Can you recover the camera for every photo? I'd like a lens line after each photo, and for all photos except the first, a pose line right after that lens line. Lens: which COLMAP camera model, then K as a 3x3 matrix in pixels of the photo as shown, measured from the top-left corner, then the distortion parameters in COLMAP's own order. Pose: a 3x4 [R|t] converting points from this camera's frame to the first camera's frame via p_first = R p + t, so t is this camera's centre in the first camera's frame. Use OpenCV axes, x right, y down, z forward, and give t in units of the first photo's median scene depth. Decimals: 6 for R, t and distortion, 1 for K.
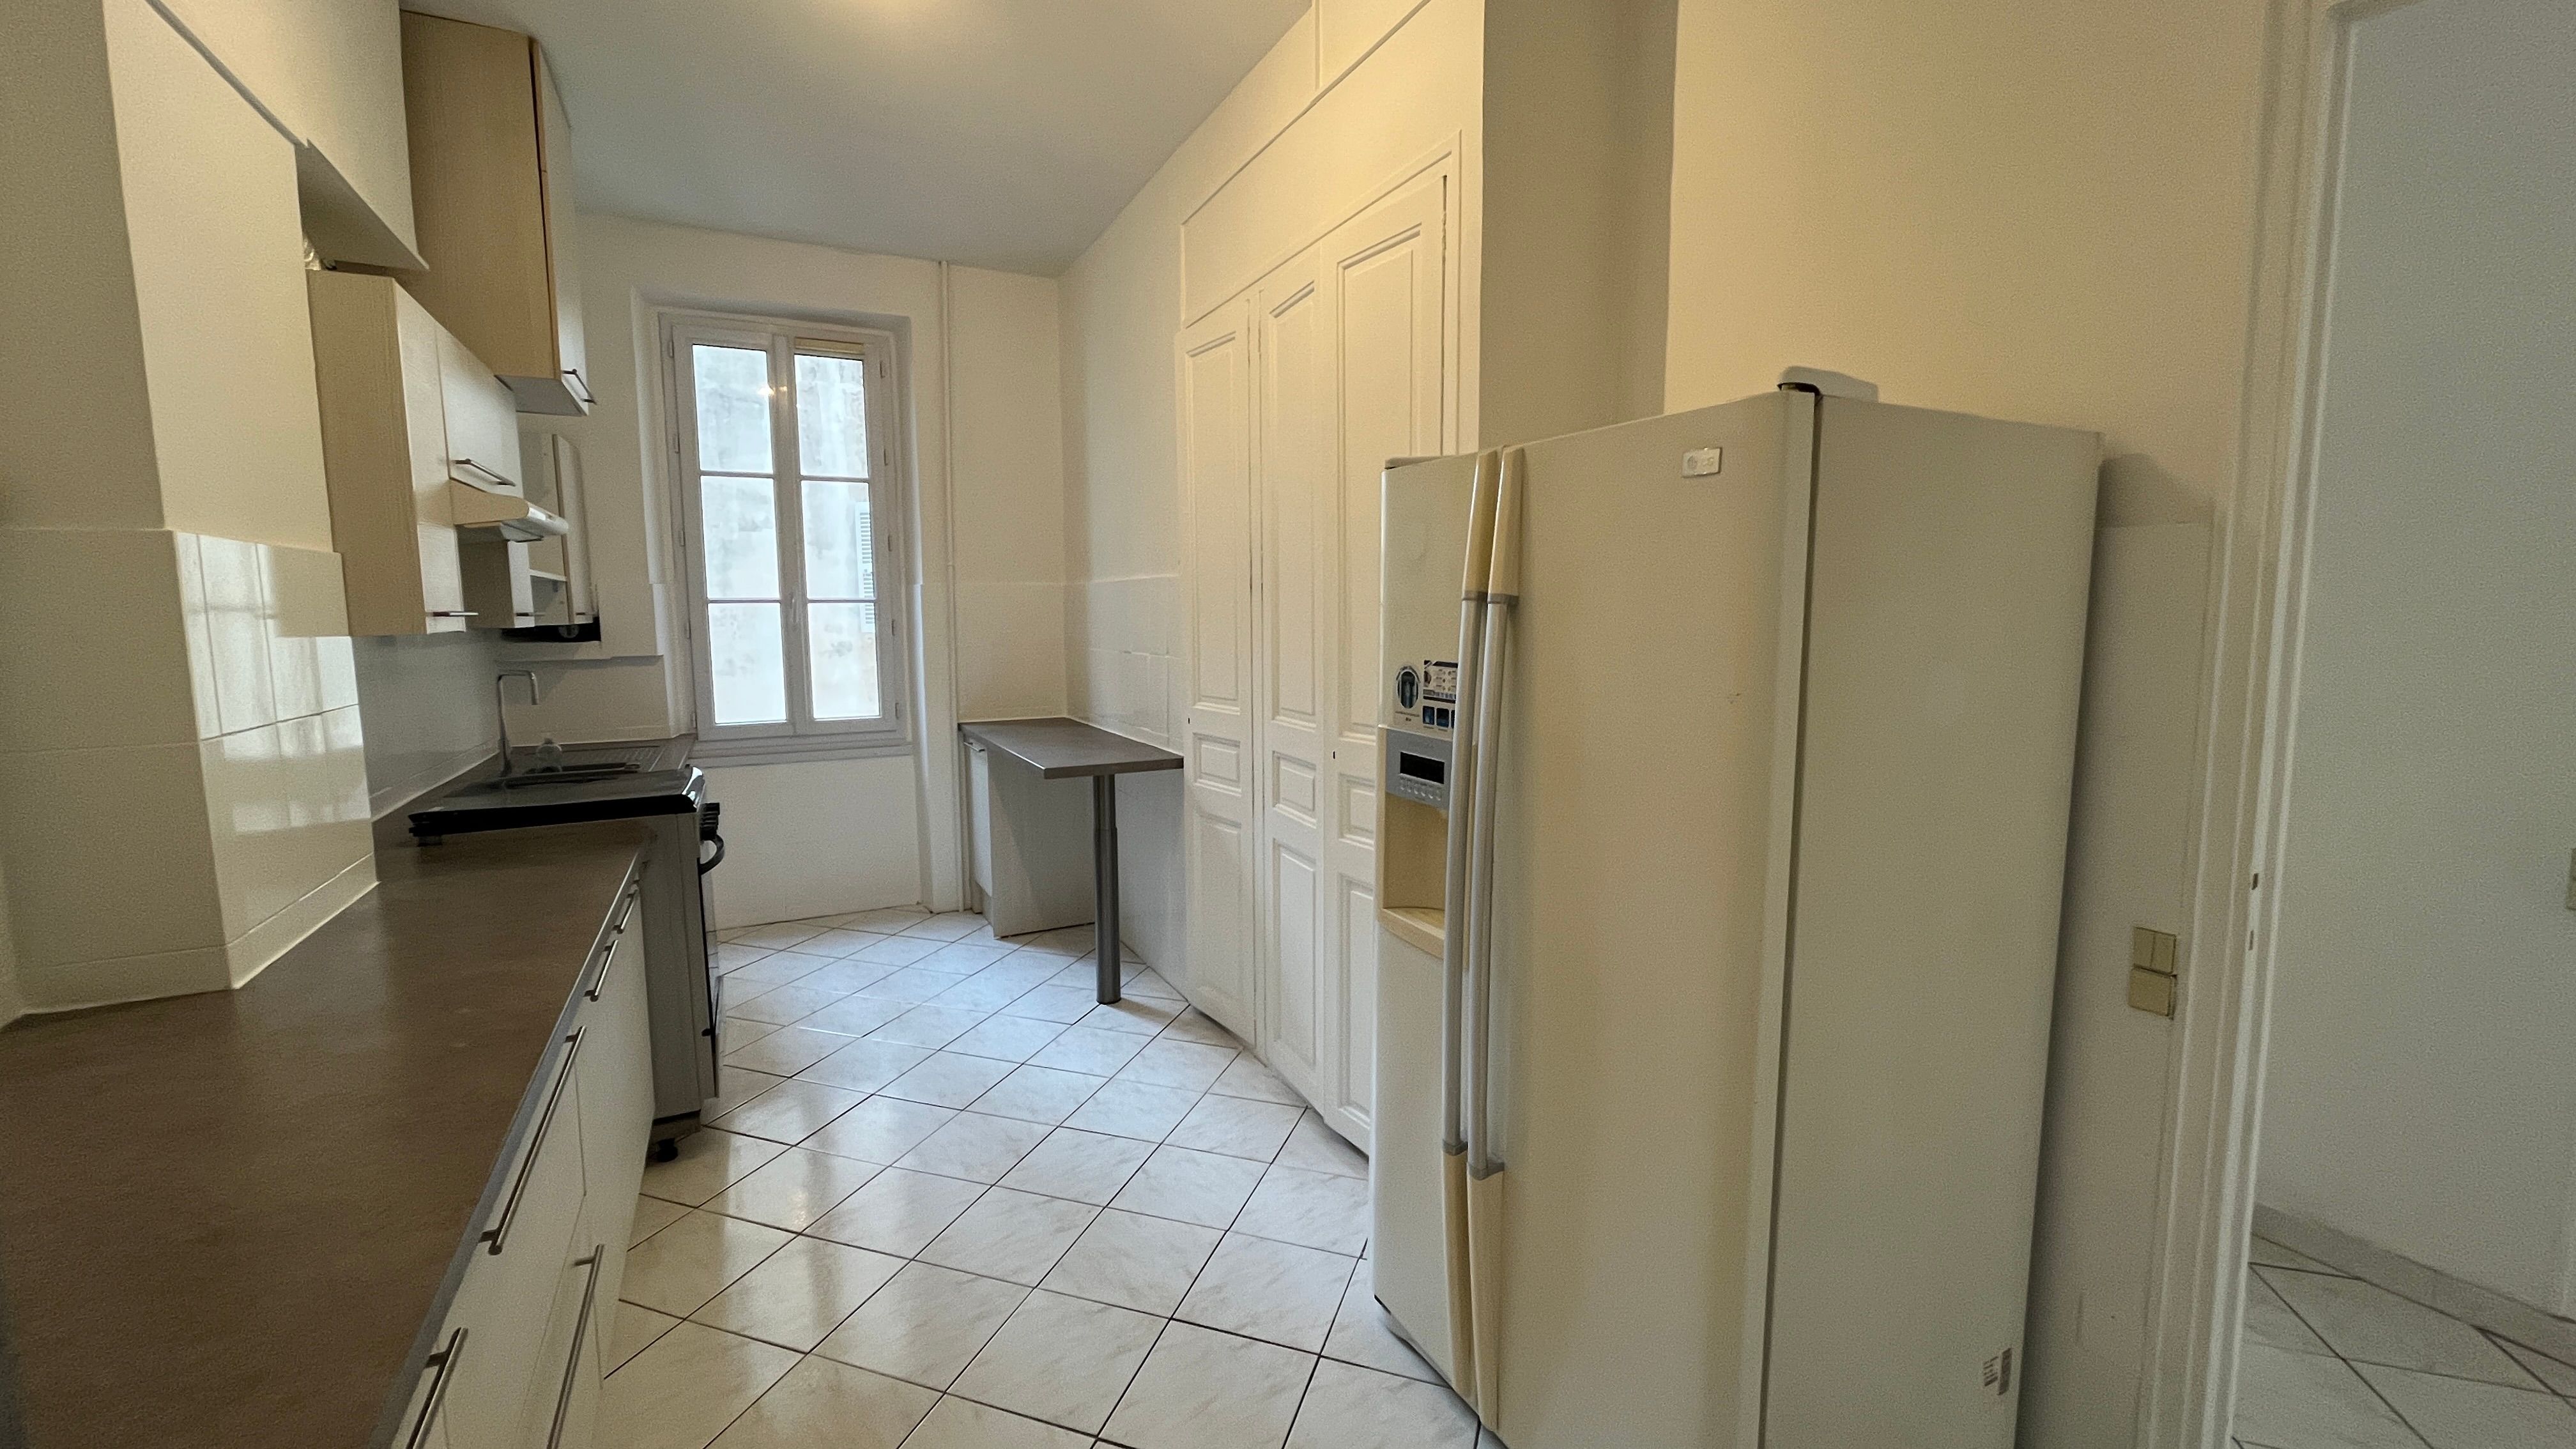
lens RADIAL K [[1040.4, 0, 1268.6], [0, 1040.4, 711.9], [0, 0, 1]] dist [-0.000571, 0.000028]
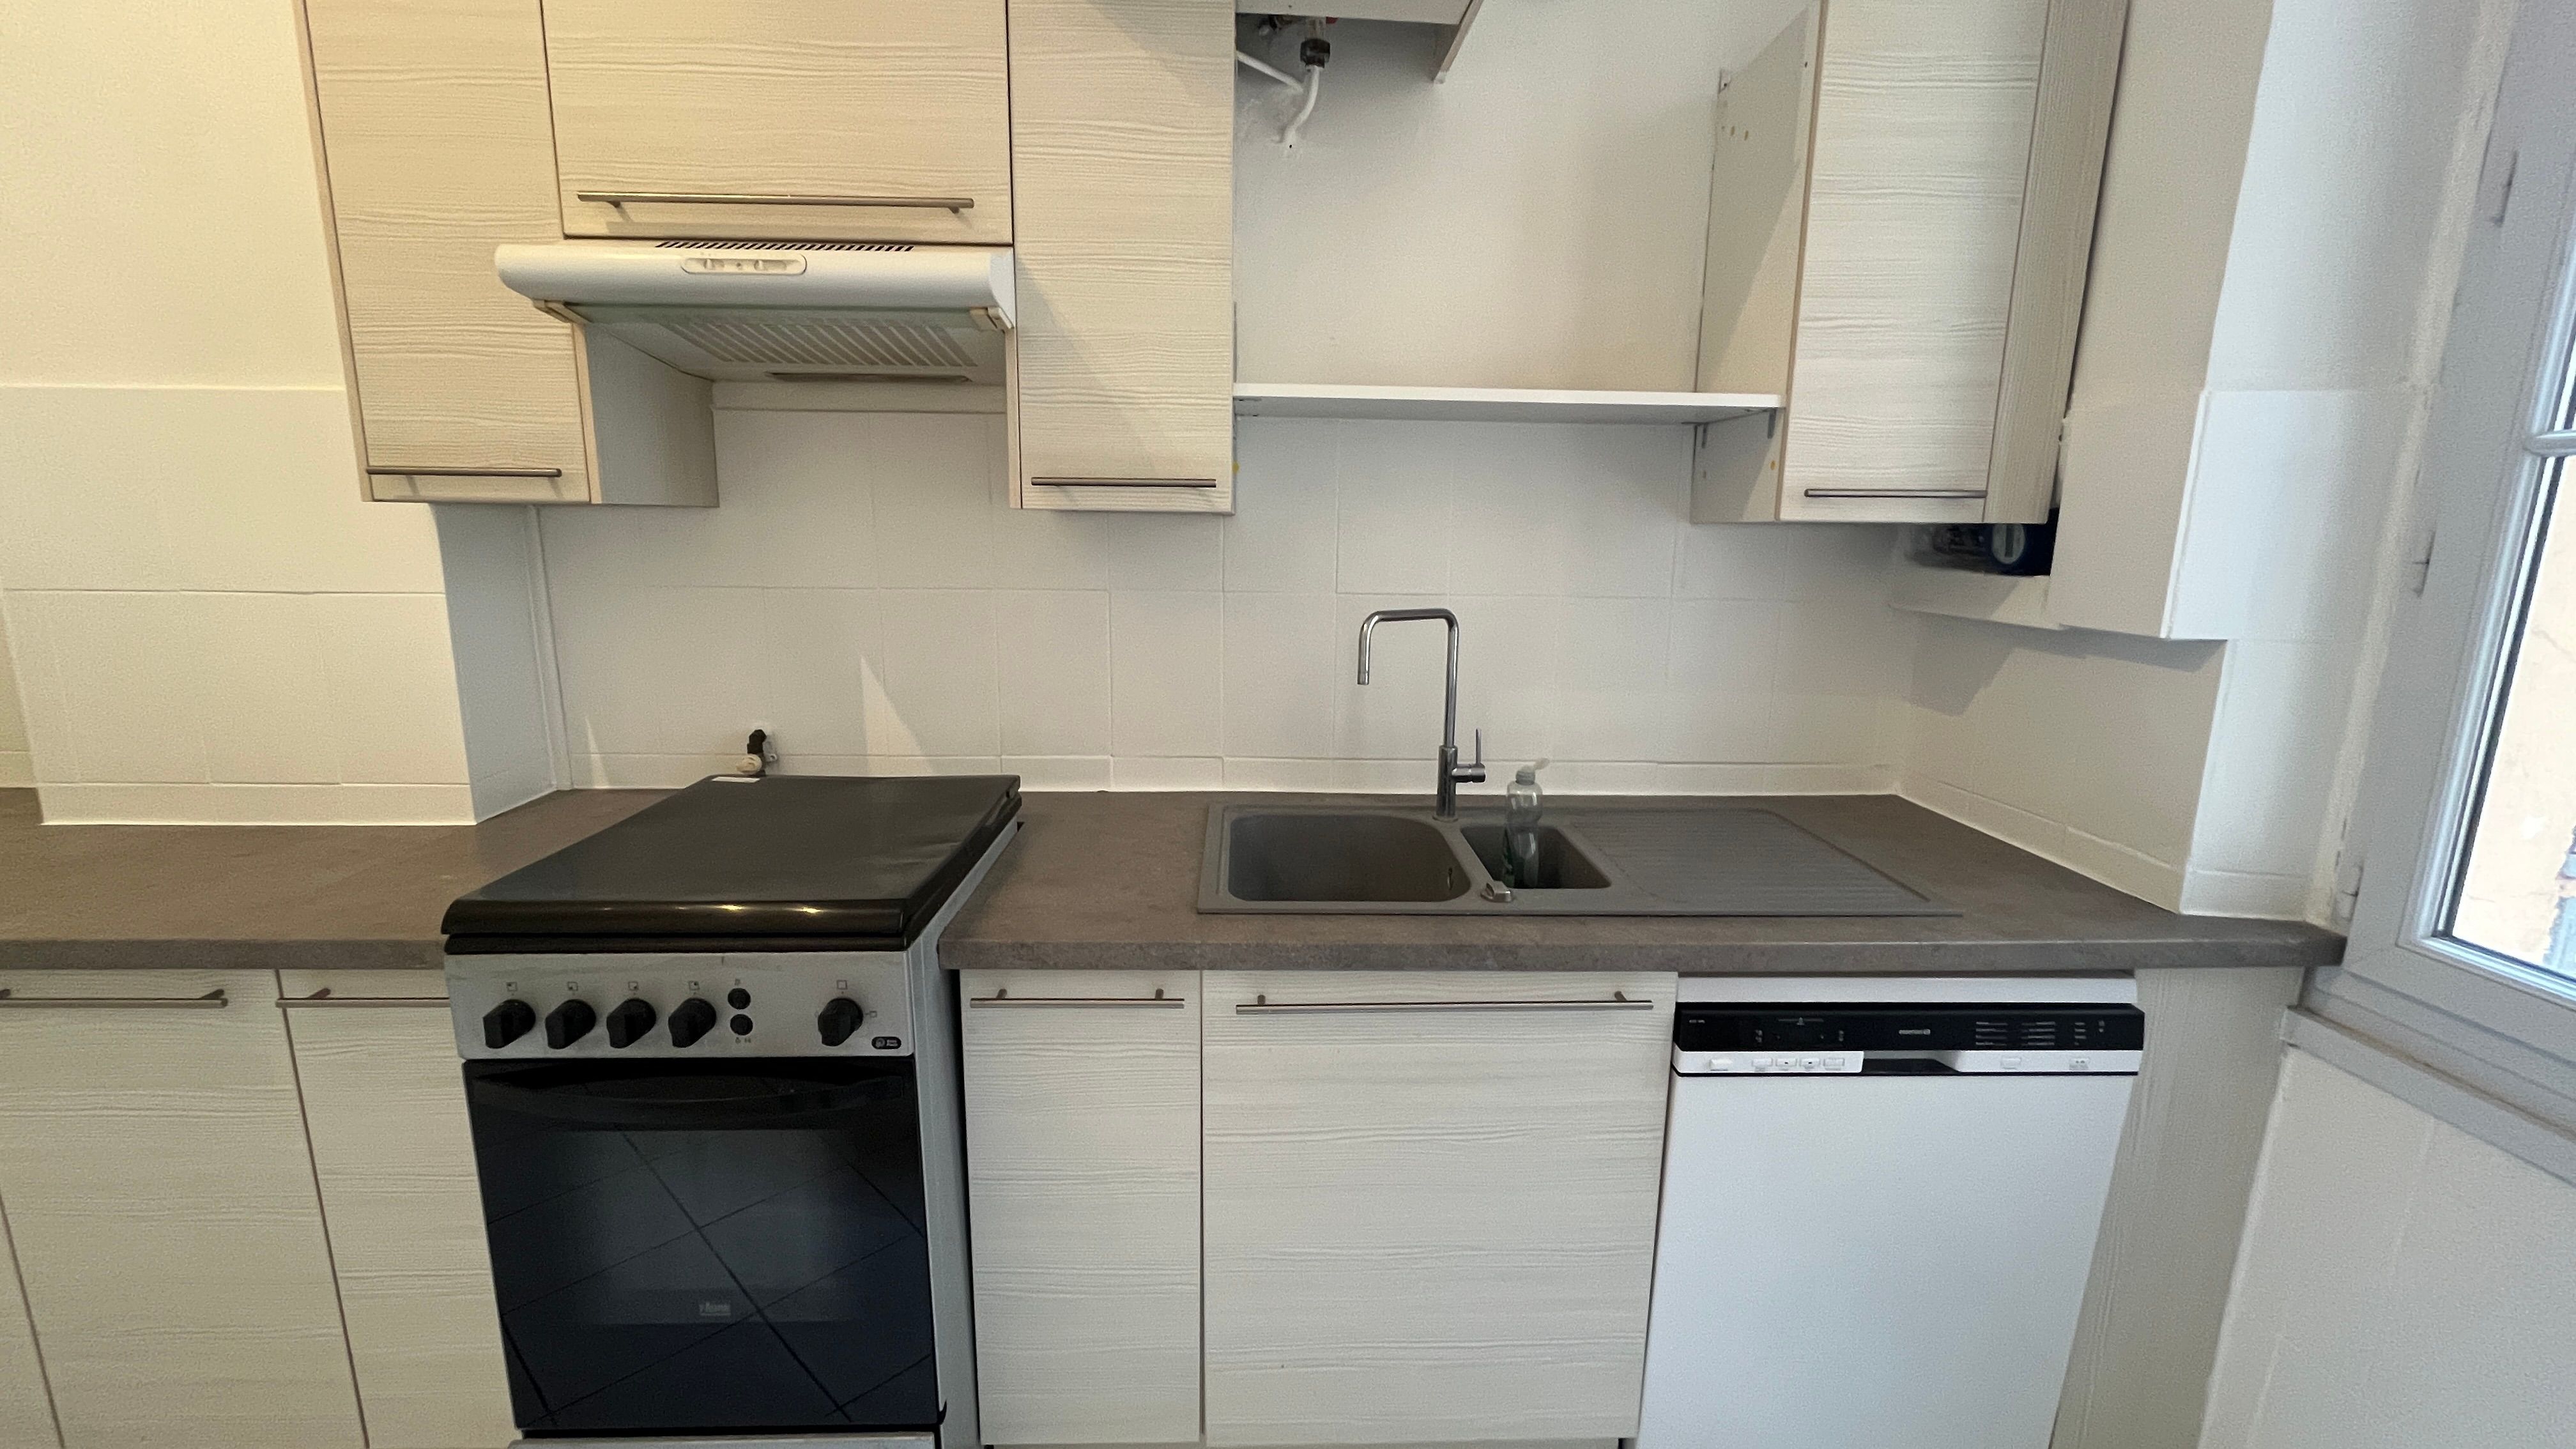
lens RADIAL K [[1040.4, 0, 1268.6], [0, 1040.4, 711.9], [0, 0, 1]] dist [-0.000571, 0.000028]
pose [[-0.419378, 0.173330, -0.891111, -0.328359], [-0.101042, 0.966592, 0.235564, -0.123451], [0.902171, 0.188830, -0.387854, 1.407621]]
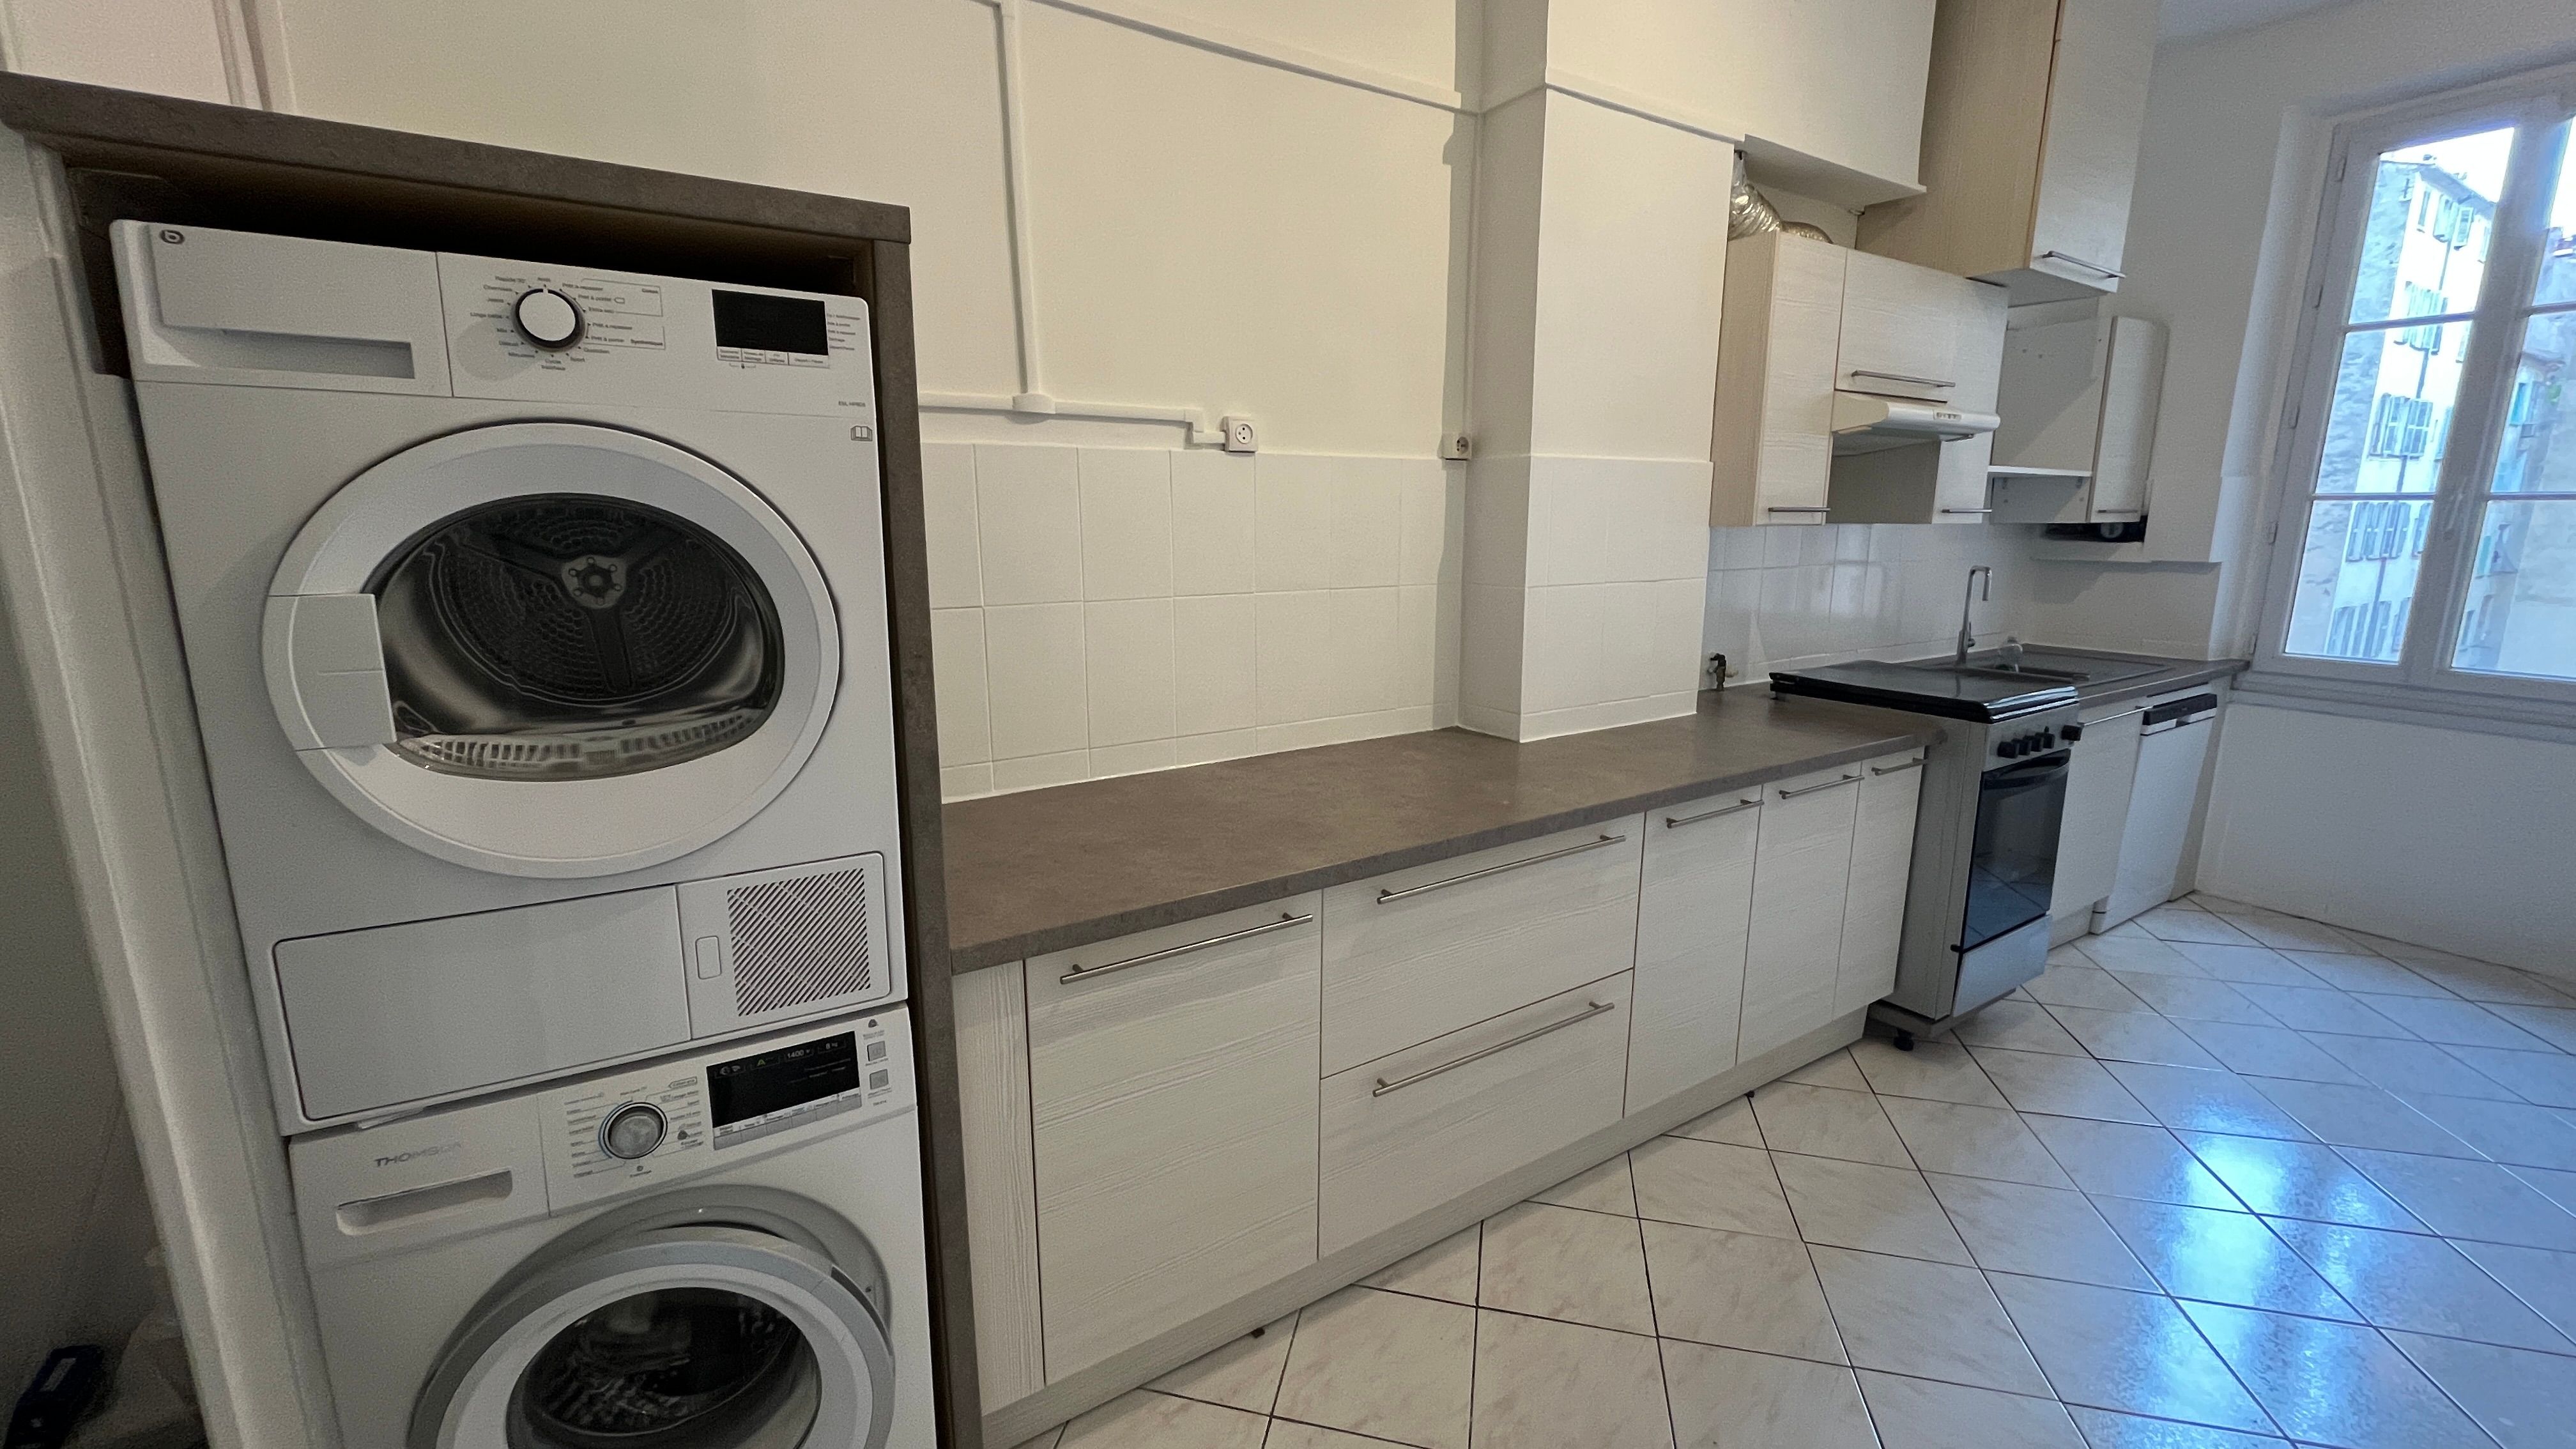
lens RADIAL K [[1040.4, 0, 1268.6], [0, 1040.4, 711.9], [0, 0, 1]] dist [-0.000571, 0.000028]
pose [[0.099785, 0.200387, -0.974622, 0.304181], [-0.102135, 0.976399, 0.190296, -0.028370], [0.989753, 0.080555, 0.117897, 0.232115]]
